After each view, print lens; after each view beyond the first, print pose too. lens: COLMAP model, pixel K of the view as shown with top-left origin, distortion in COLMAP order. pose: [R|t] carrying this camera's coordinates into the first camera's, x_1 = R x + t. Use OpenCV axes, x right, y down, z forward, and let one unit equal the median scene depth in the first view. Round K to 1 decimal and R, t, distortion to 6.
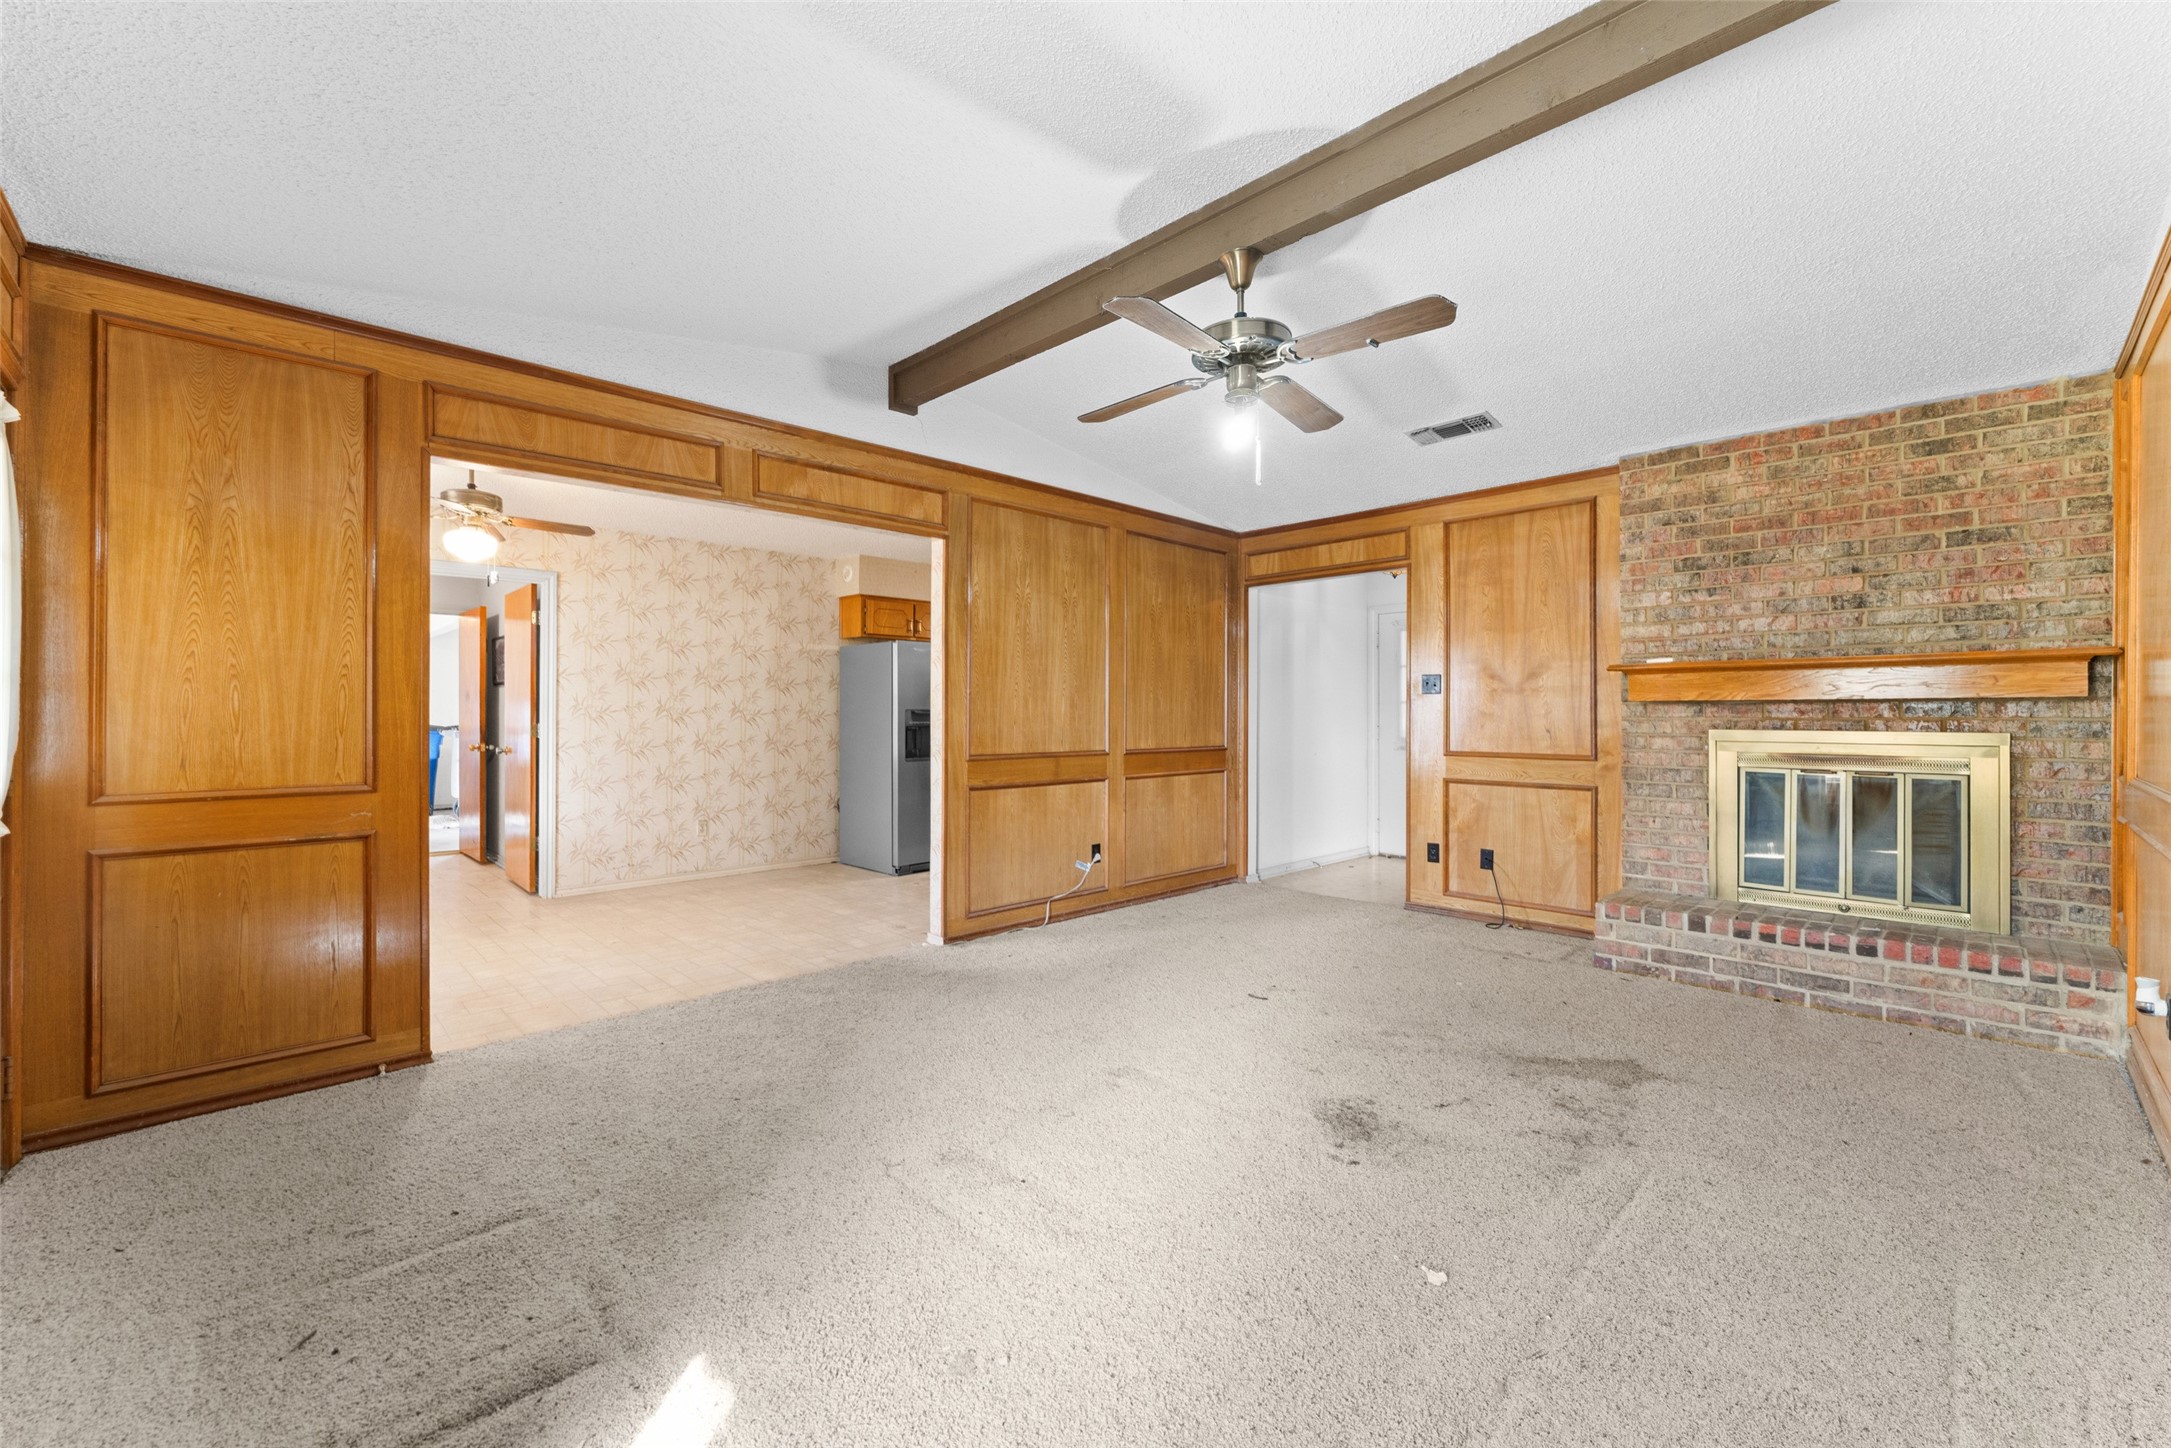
lens RADIAL K [[878.5, 0, 1078.1], [0, 878.5, 714.1], [0, 0, 1]] dist [-0.000200, 0.000019]
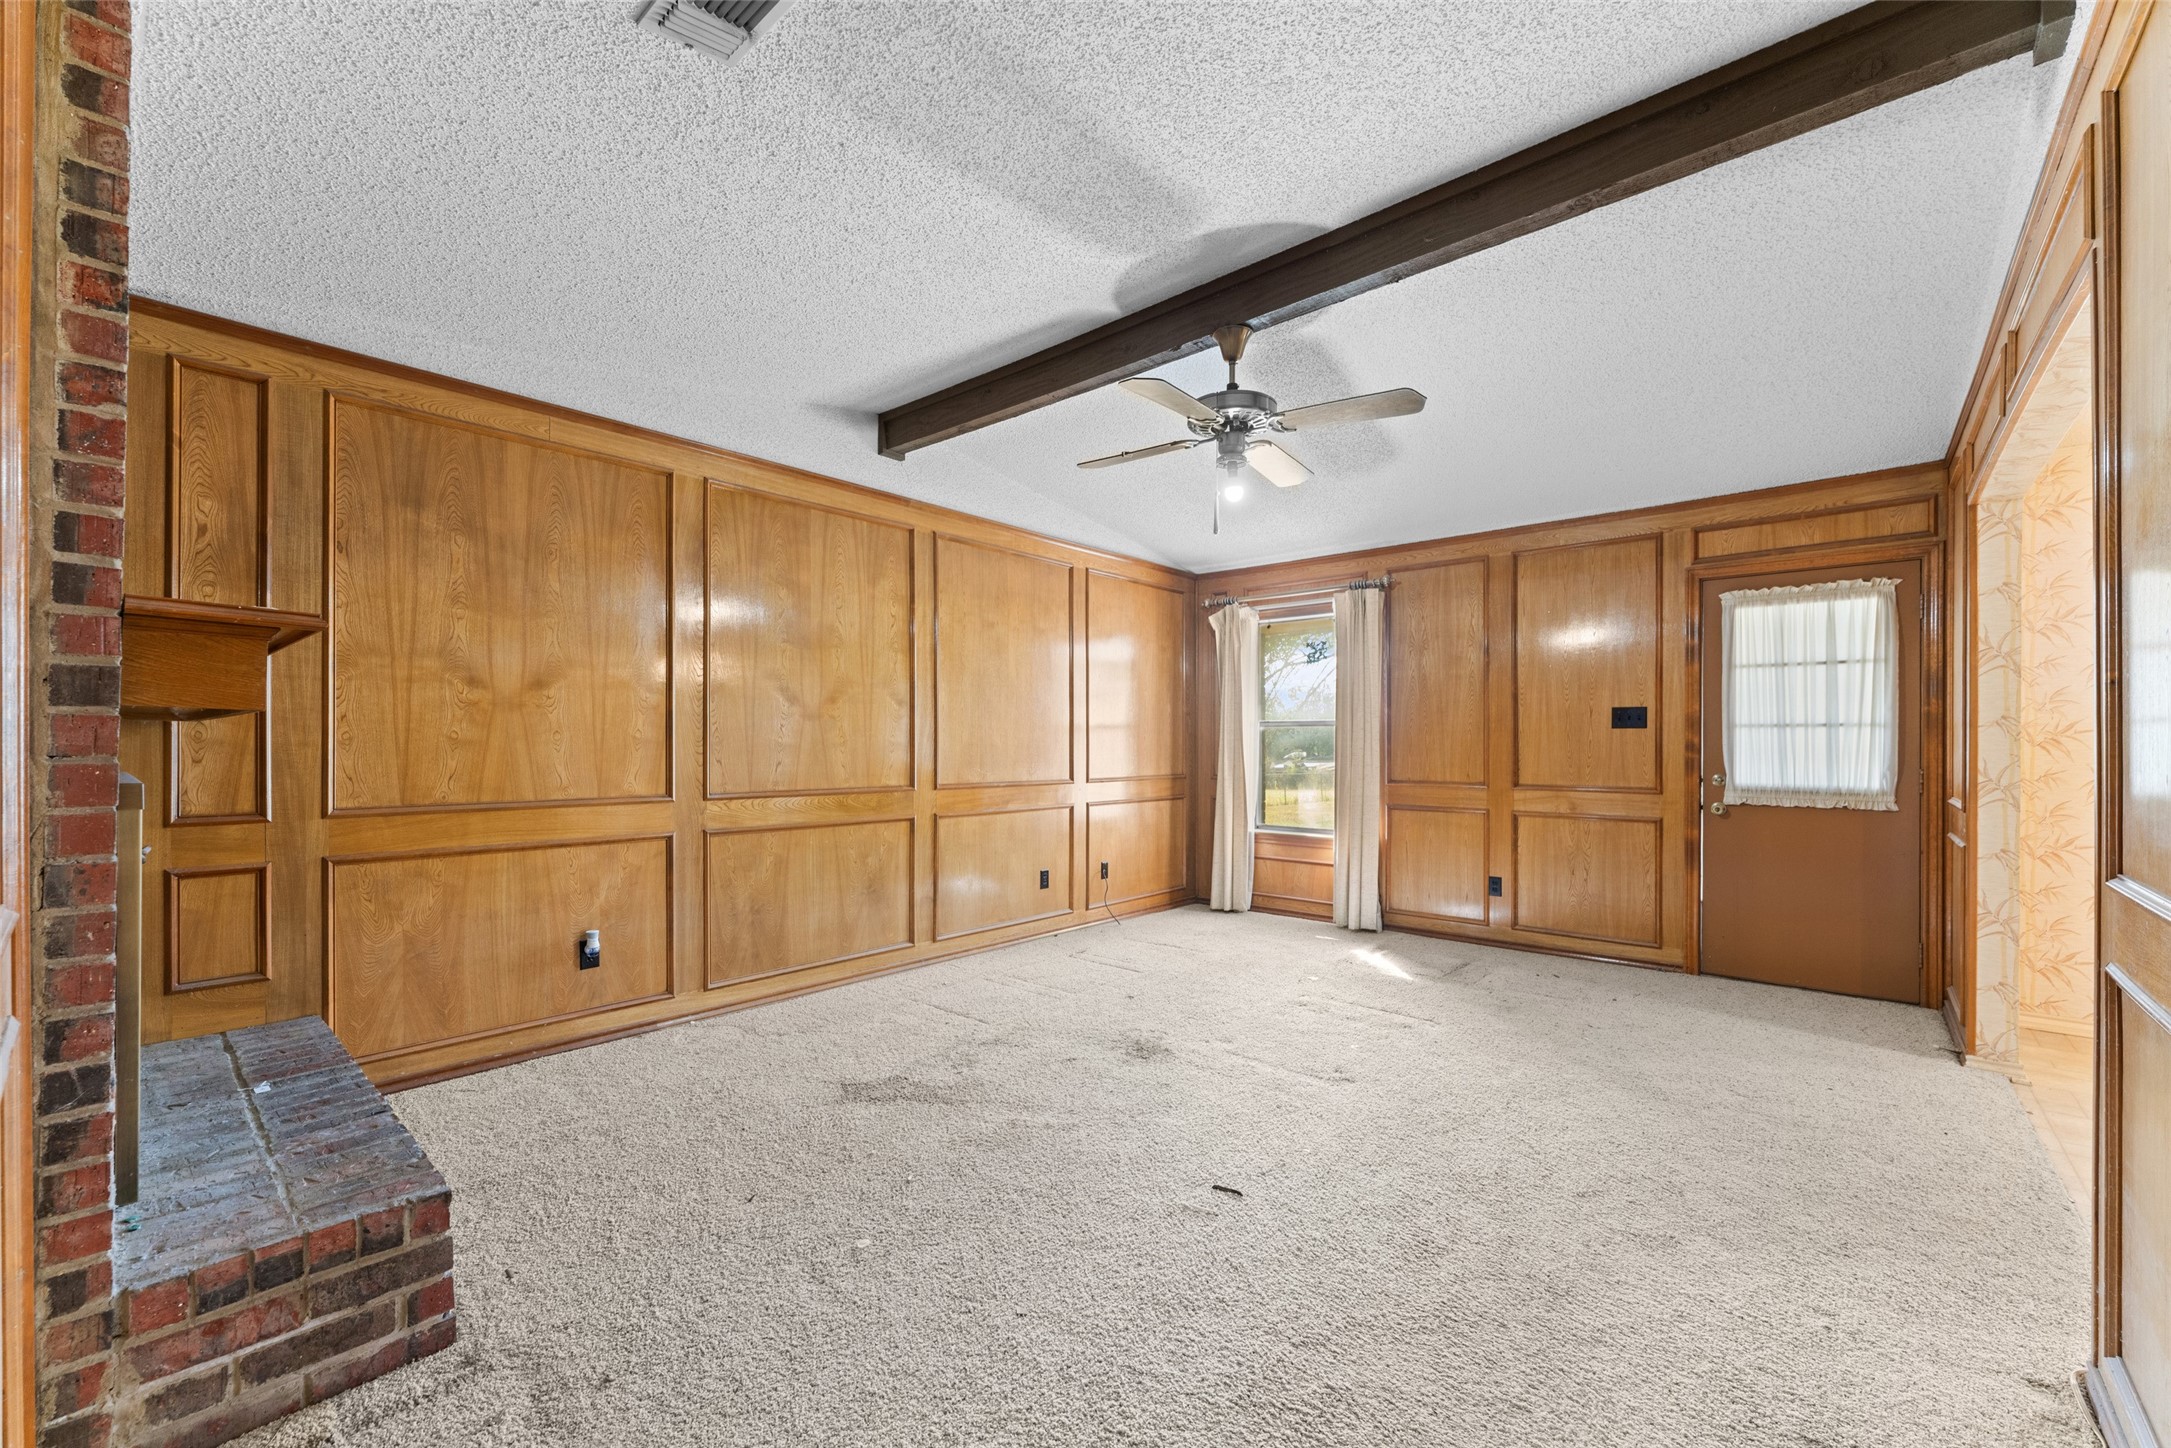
lens RADIAL K [[872.7, 0, 1077.6], [0, 872.7, 741.9], [0, 0, 1]] dist [-0.000638, 0.000074]
pose [[-0.996341, -0.001996, -0.085445, 0.471033], [-0.001748, 0.999994, -0.002981, -0.003543], [0.085450, -0.002820, -0.996338, 2.068907]]
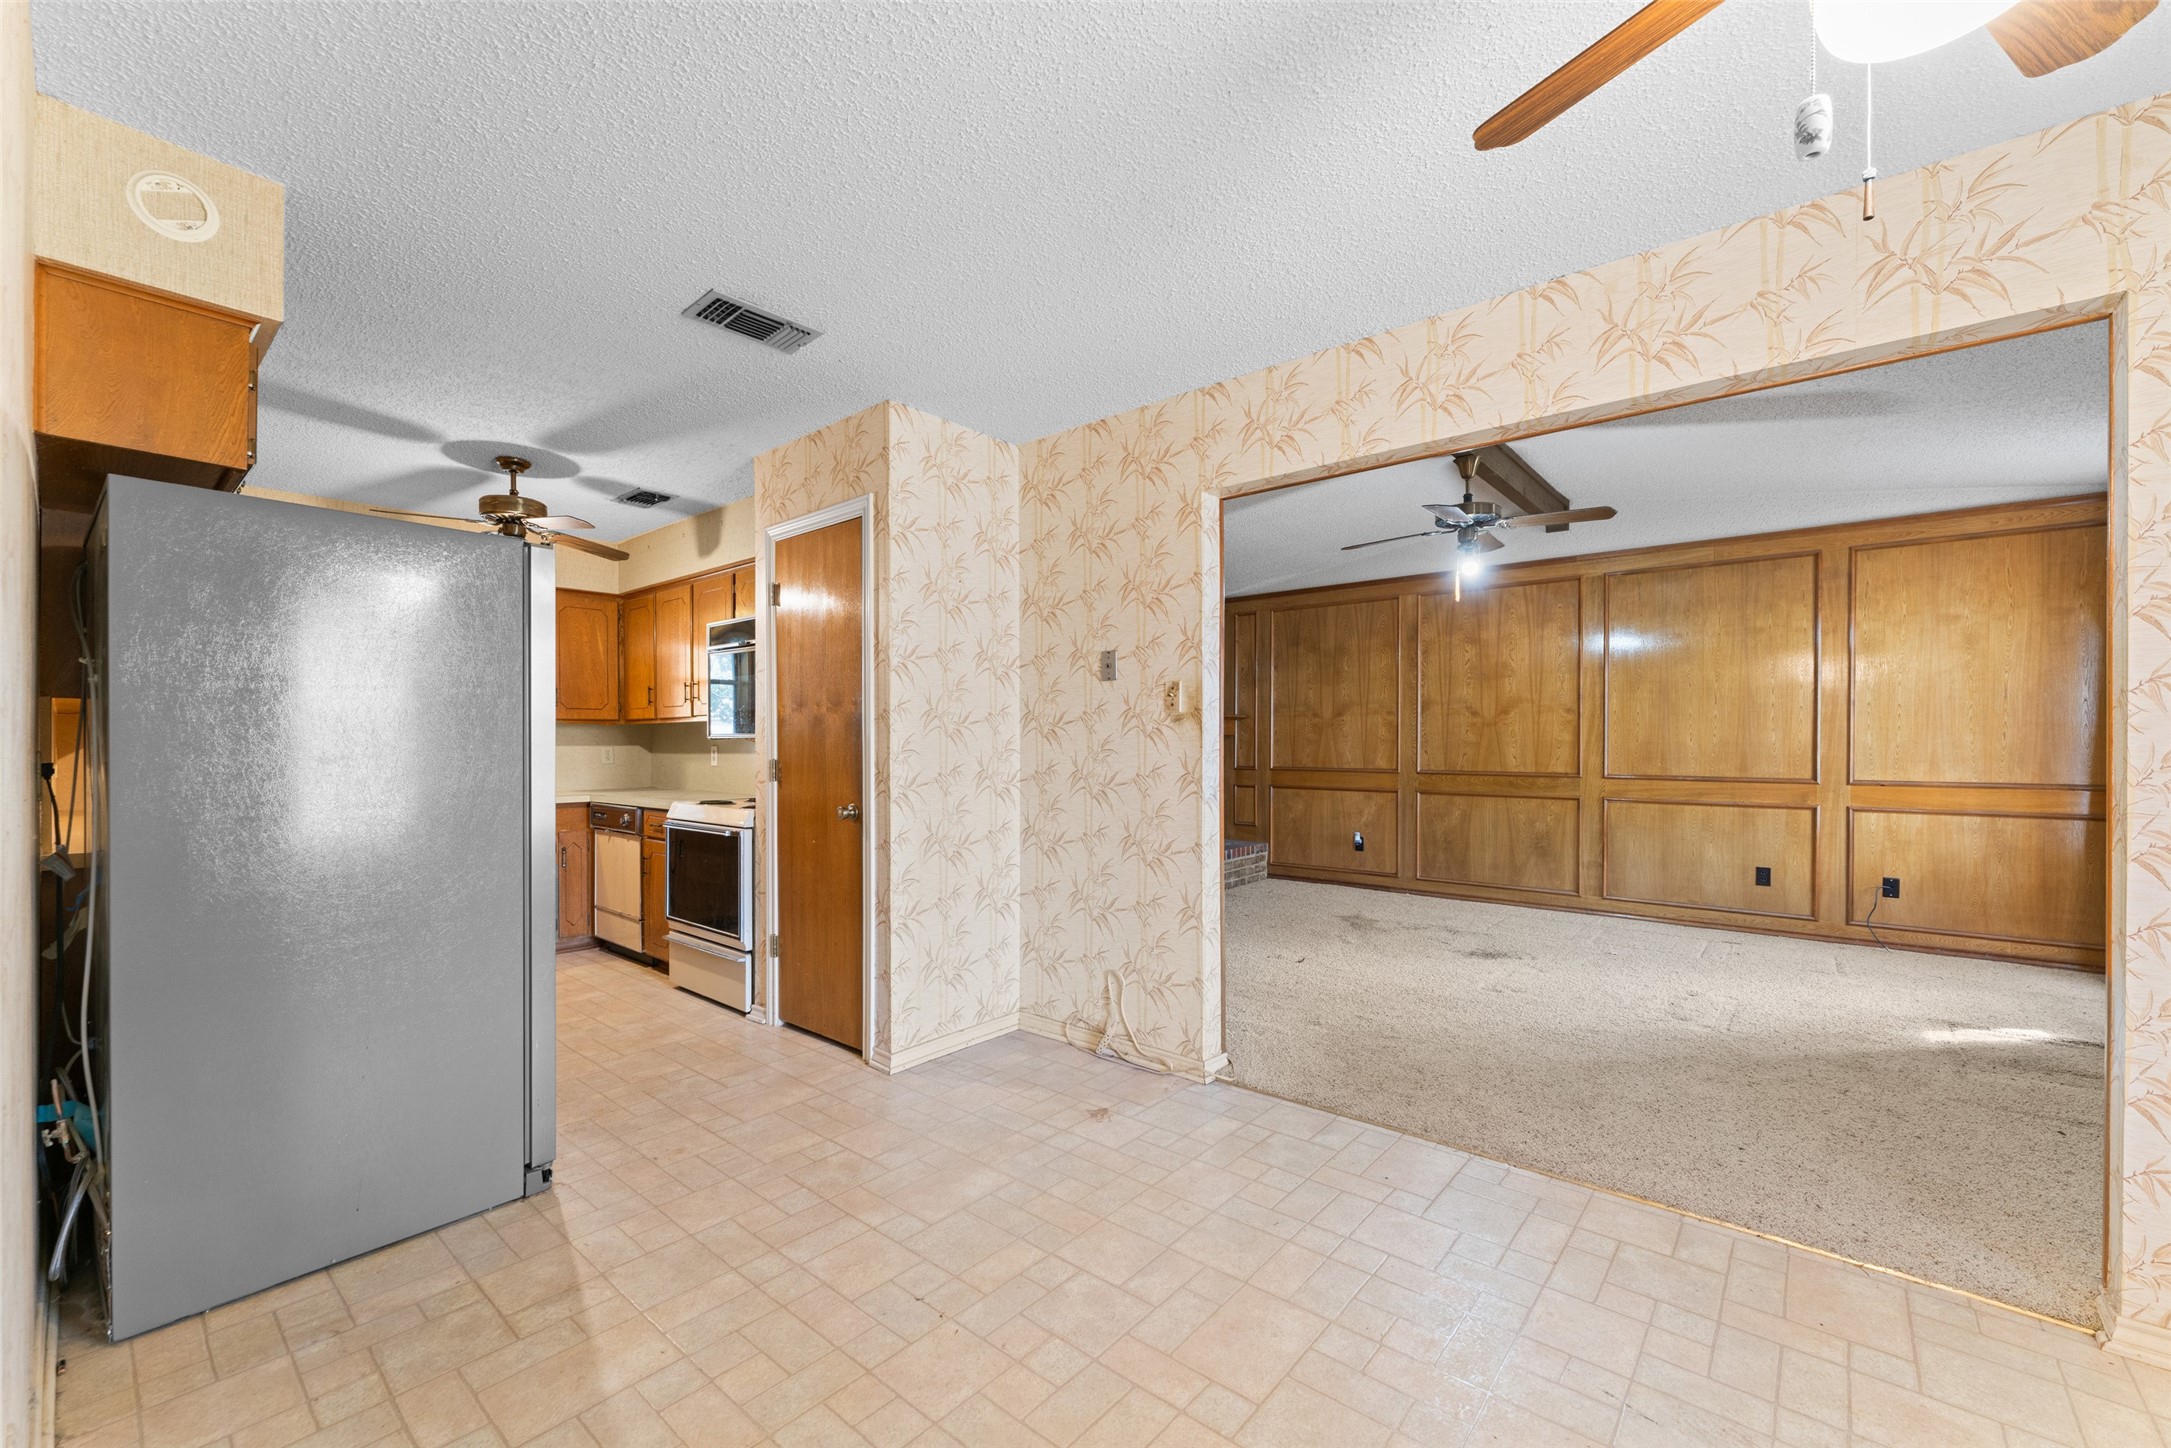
lens RADIAL K [[872.7, 0, 1077.6], [0, 872.7, 741.9], [0, 0, 1]] dist [-0.000638, 0.000074]
pose [[-0.098922, 0.000172, 0.995095, -1.336144], [-0.001151, 0.999999, -0.000287, -0.002183], [-0.995094, -0.001174, -0.098922, 1.856688]]
